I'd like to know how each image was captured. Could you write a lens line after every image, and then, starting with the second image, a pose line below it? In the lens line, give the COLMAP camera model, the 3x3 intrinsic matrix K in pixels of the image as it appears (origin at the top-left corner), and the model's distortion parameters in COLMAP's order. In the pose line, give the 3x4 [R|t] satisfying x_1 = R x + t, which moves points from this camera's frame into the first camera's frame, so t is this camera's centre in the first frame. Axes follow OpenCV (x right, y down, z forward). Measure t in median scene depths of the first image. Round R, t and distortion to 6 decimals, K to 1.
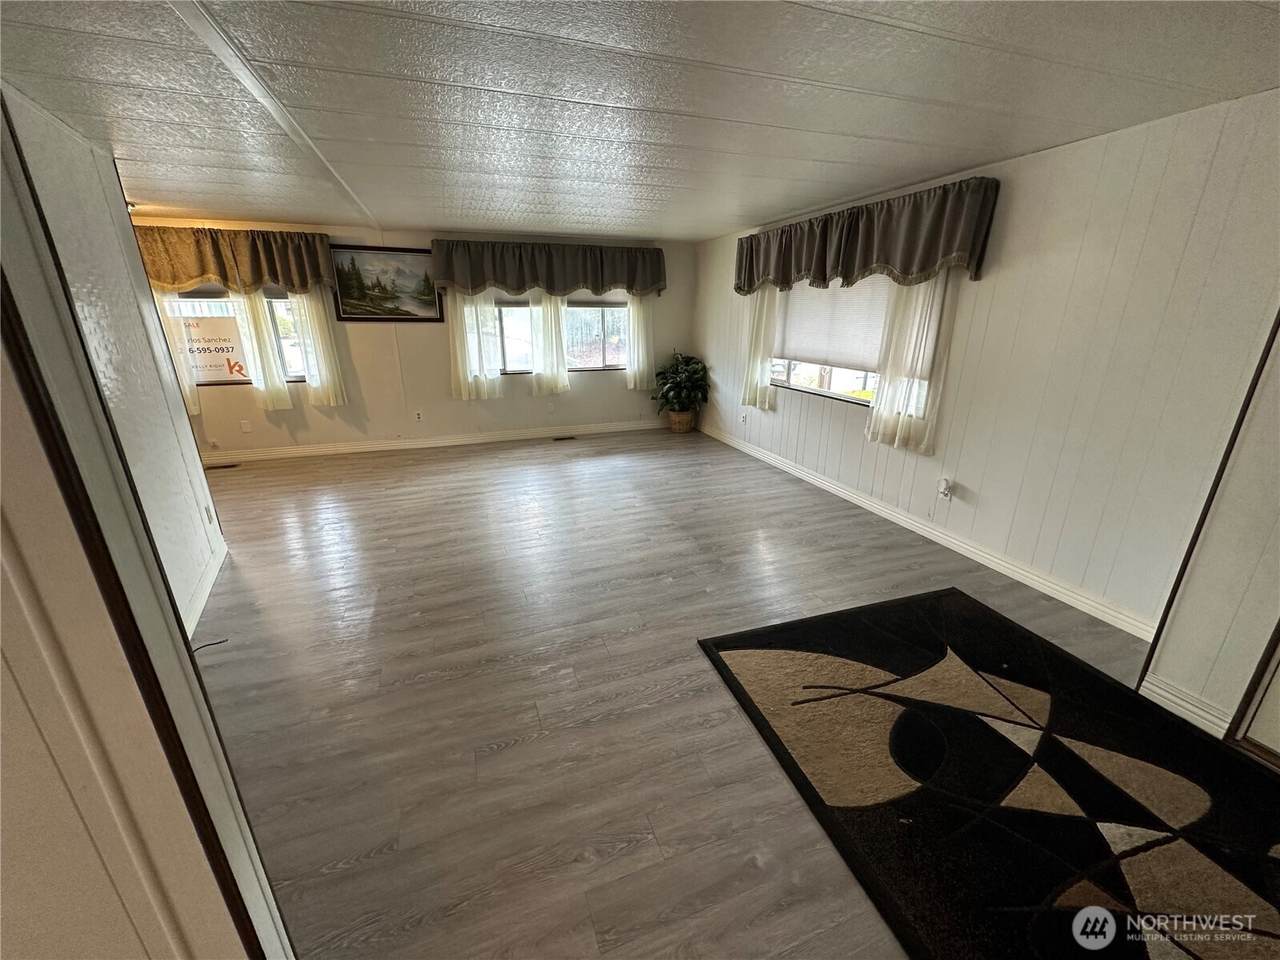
lens RADIAL K [[509.6, 0, 640.0], [0, 509.6, 478.5], [0, 0, 1]] dist [-0.003322, 0.000692]
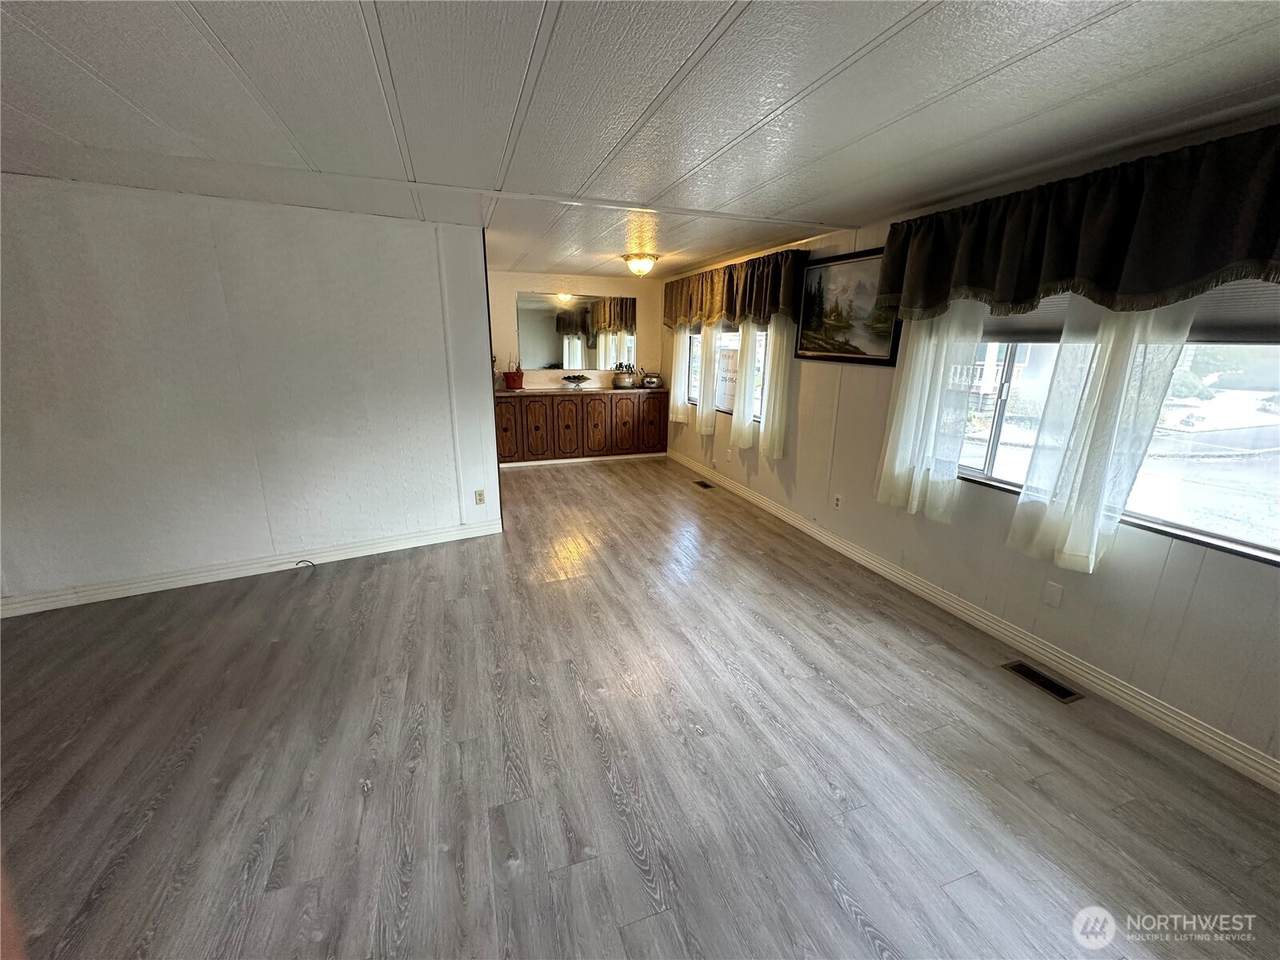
lens RADIAL K [[509.6, 0, 640.0], [0, 509.6, 478.5], [0, 0, 1]] dist [-0.003322, 0.000692]
pose [[-0.010810, 0.261788, -0.965065, 0.216345], [-0.325837, 0.911522, 0.250914, -0.252635], [0.945364, 0.317166, 0.075447, 0.754282]]
